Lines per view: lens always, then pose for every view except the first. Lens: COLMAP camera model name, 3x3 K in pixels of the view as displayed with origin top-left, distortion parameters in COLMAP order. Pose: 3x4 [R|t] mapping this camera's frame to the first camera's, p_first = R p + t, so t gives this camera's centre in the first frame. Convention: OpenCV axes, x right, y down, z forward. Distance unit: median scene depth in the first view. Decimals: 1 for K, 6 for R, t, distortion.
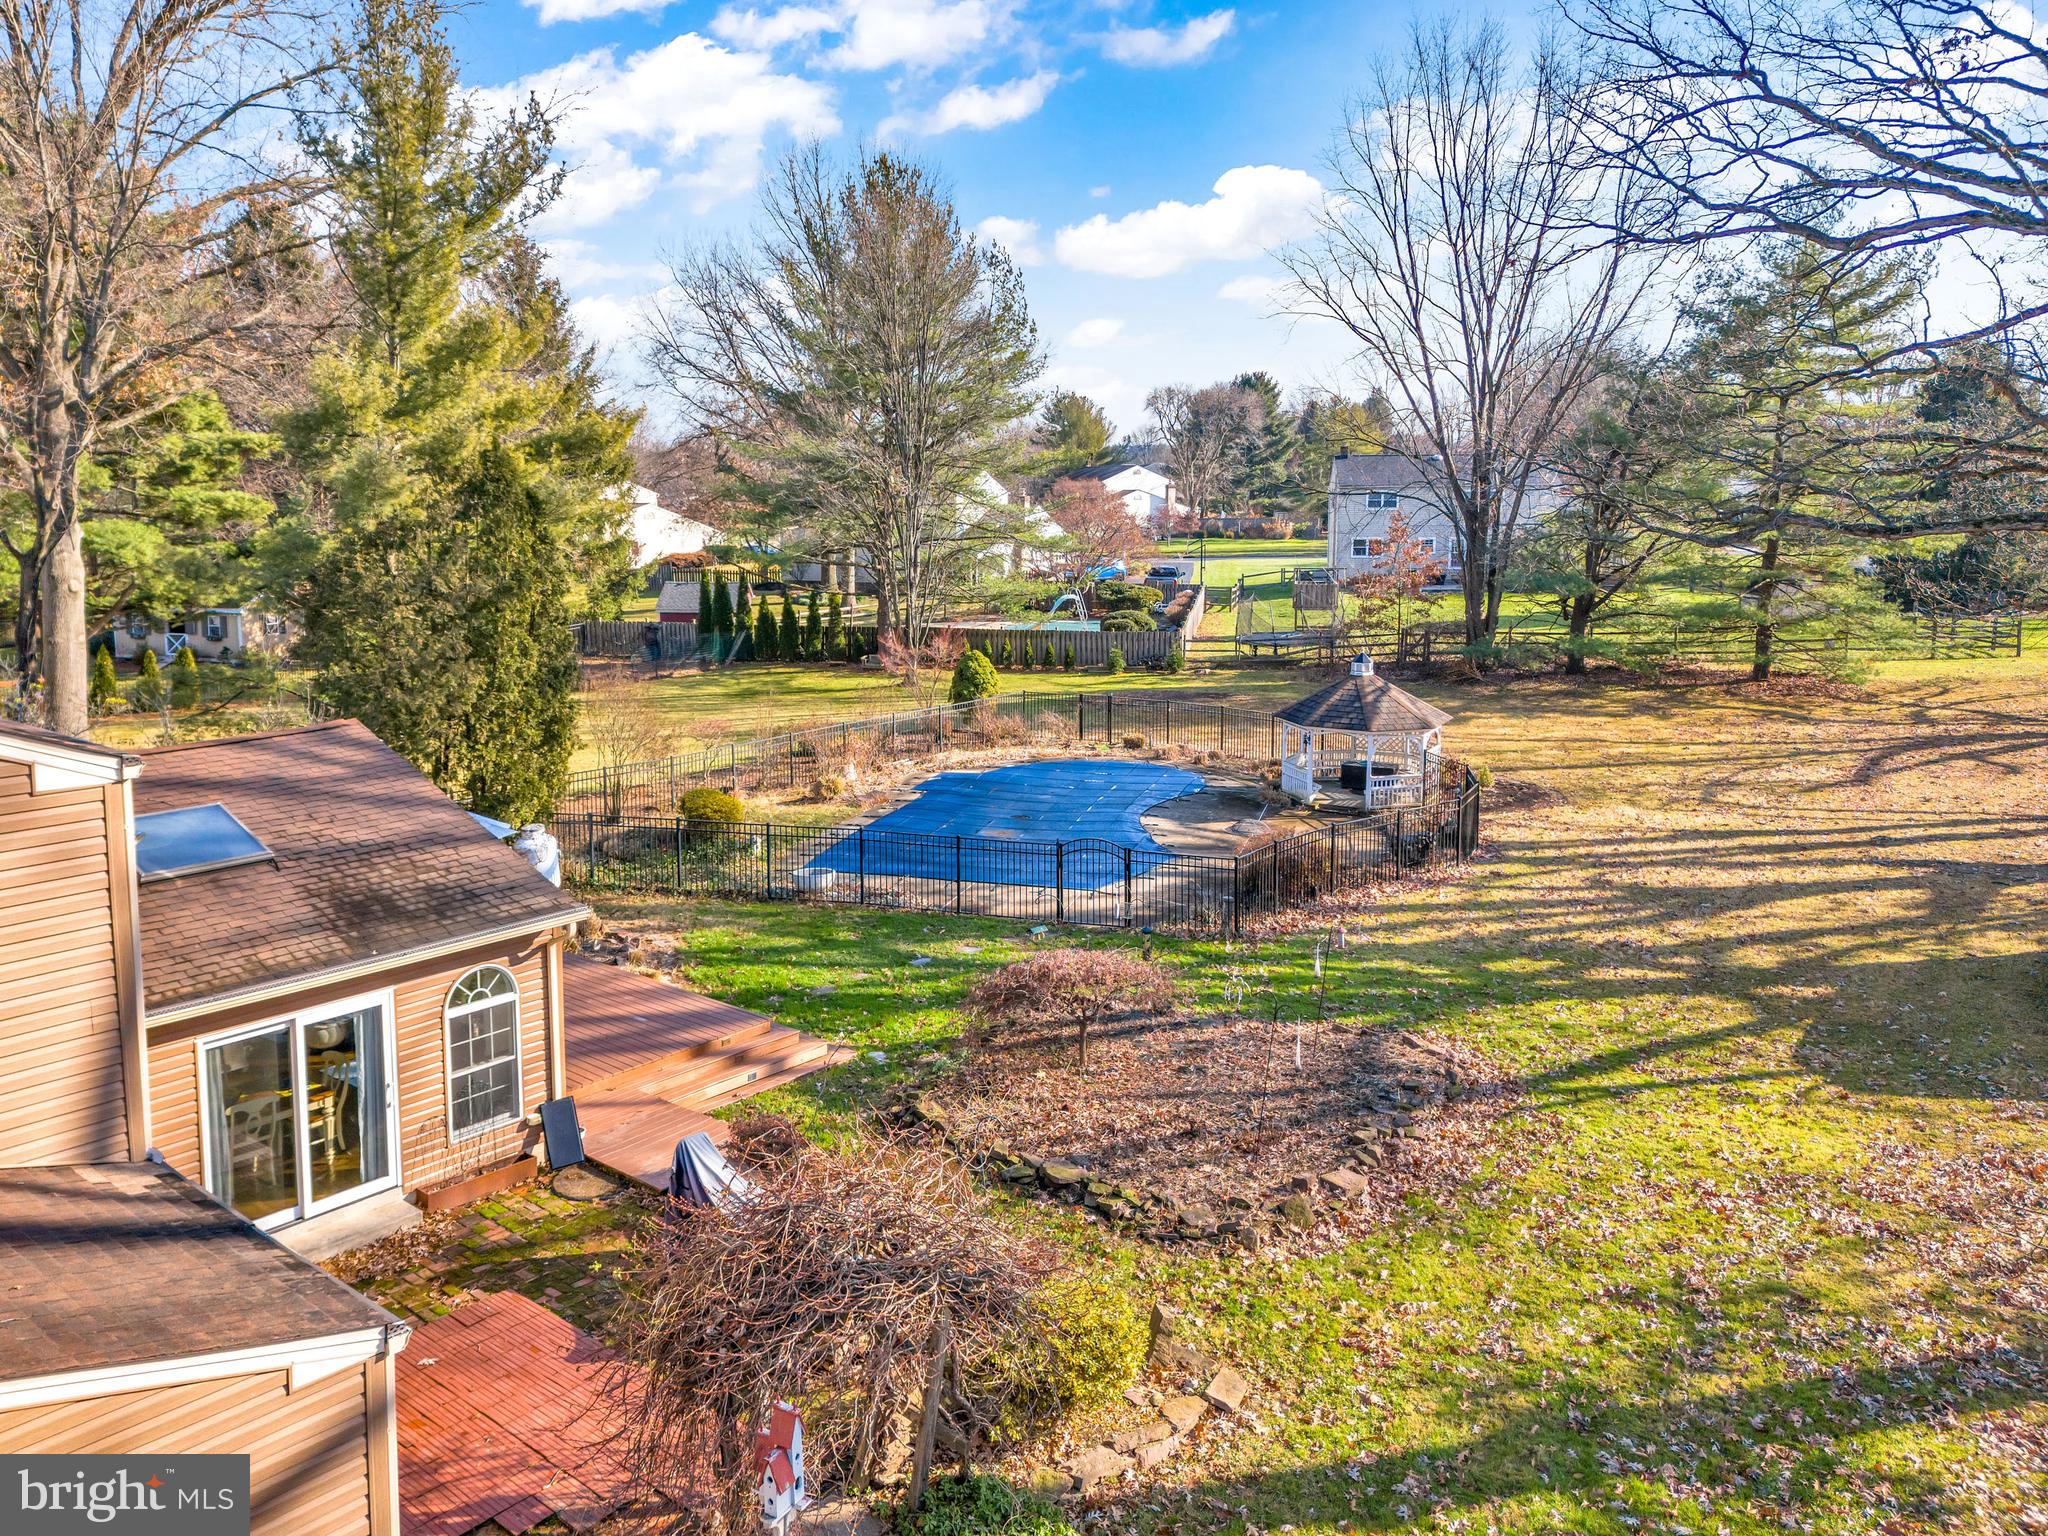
lens RADIAL K [[1403.4, 0, 1023.4], [0, 1403.4, 893.1], [0, 0, 1]] dist [0.037567, -0.031255]
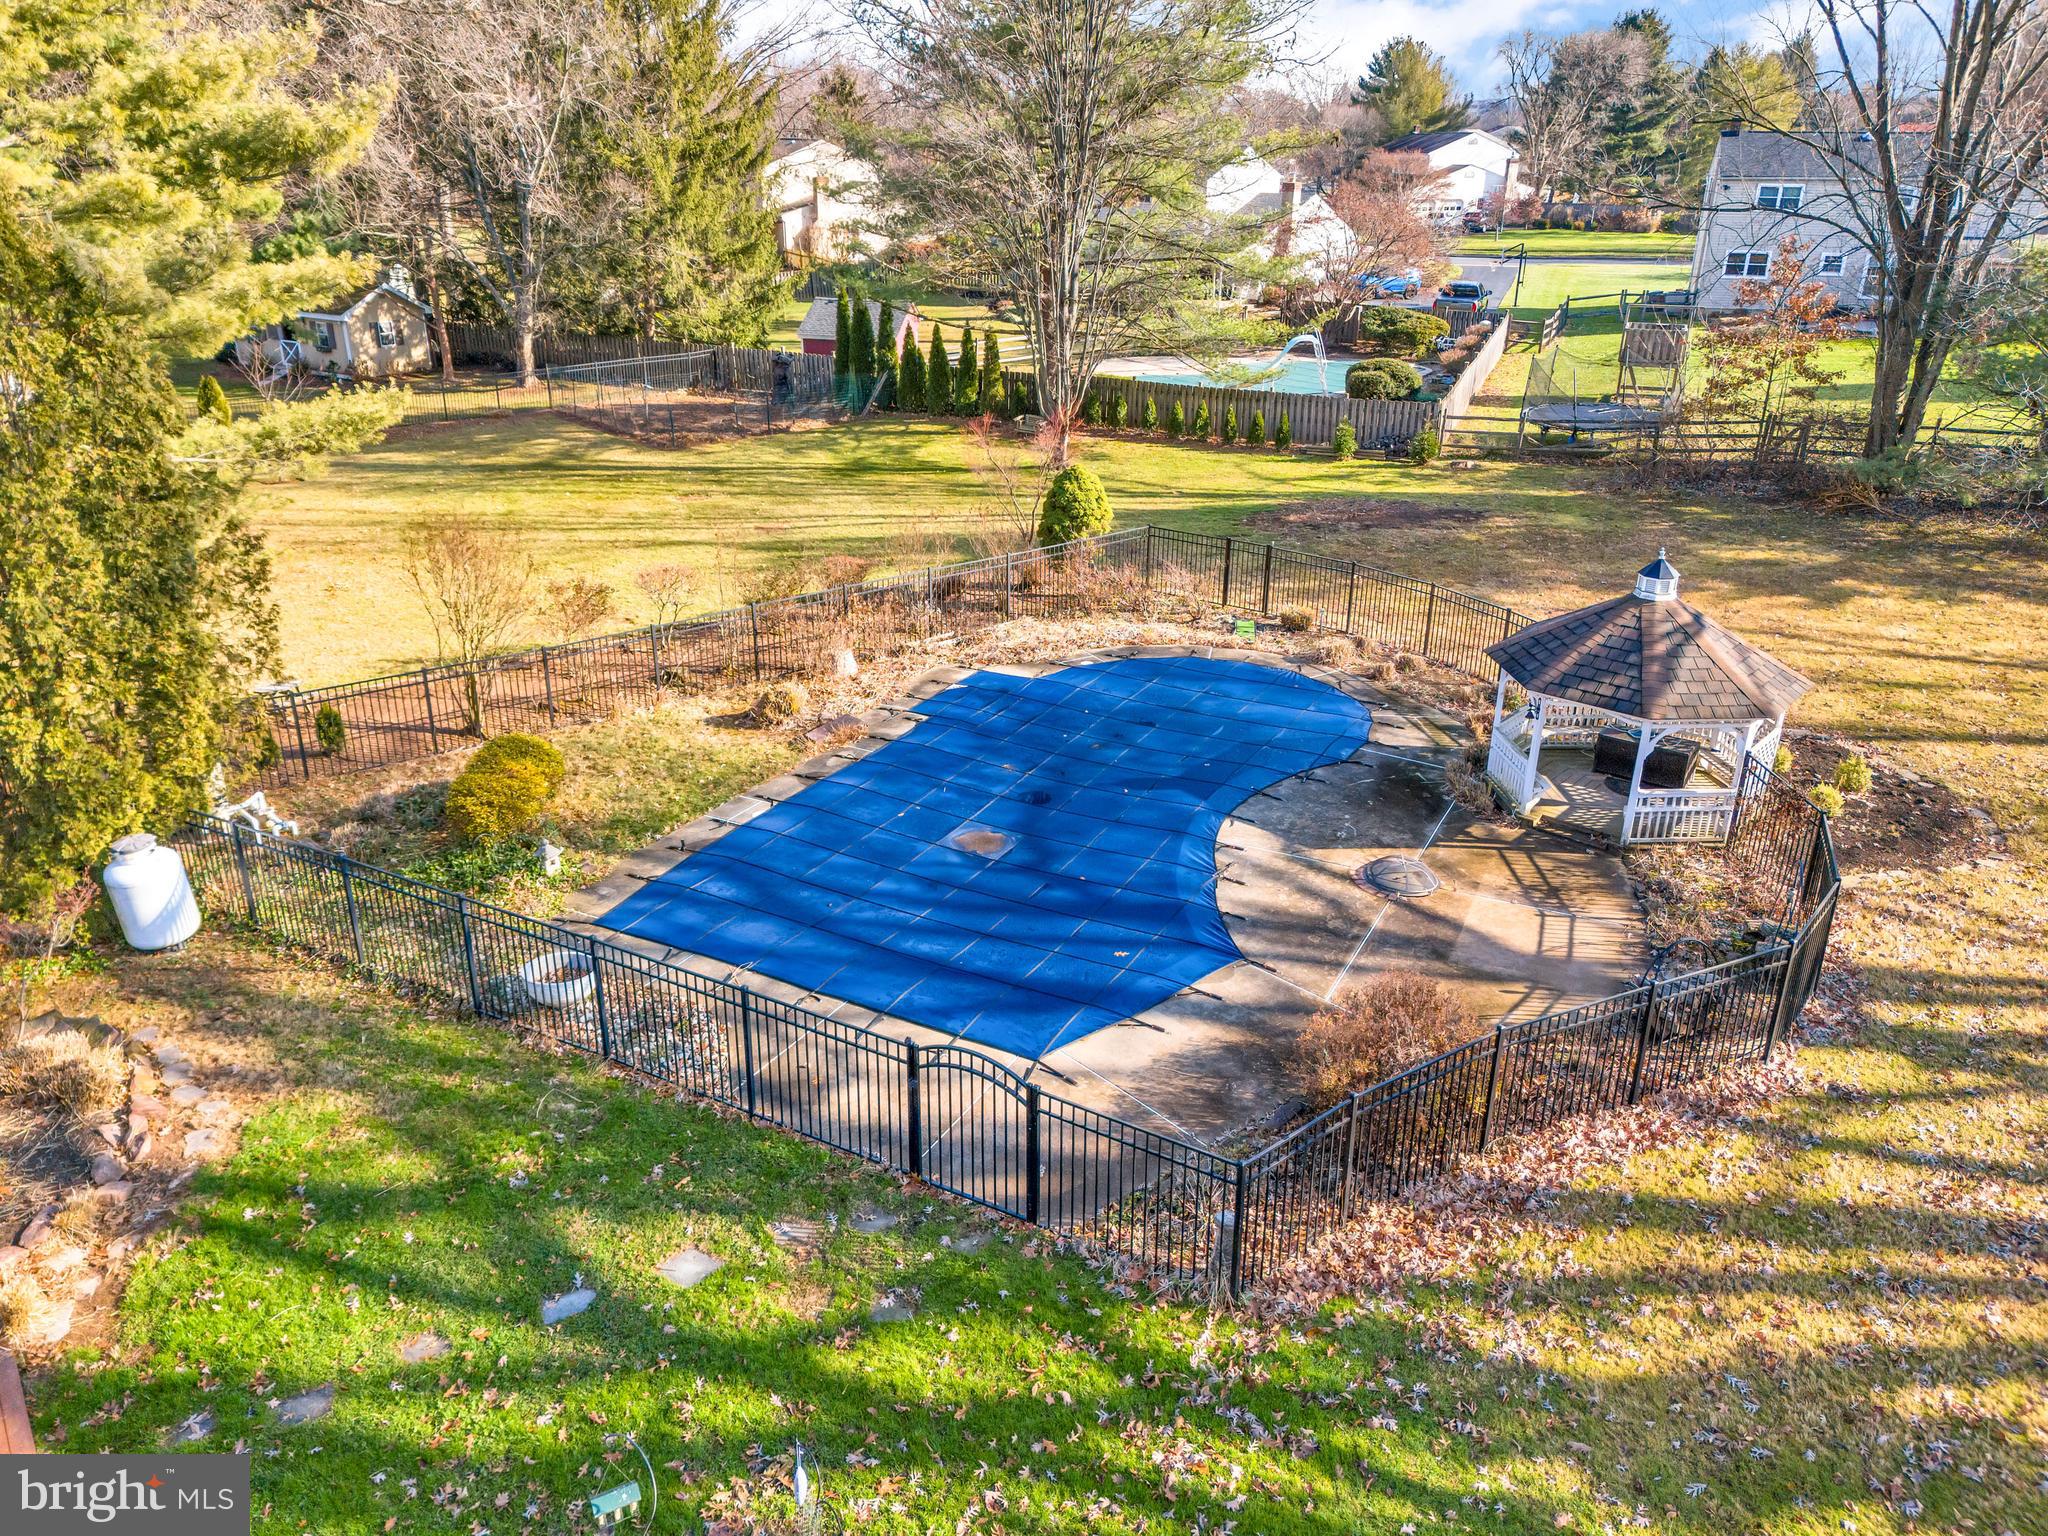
lens RADIAL K [[1403.4, 0, 1023.4], [0, 1403.4, 893.1], [0, 0, 1]] dist [0.037567, -0.031255]
pose [[0.978310, 0.107174, -0.177268, 0.056555], [-0.069211, 0.975693, 0.207925, -0.074692], [0.195243, -0.191146, 0.961948, 0.203667]]
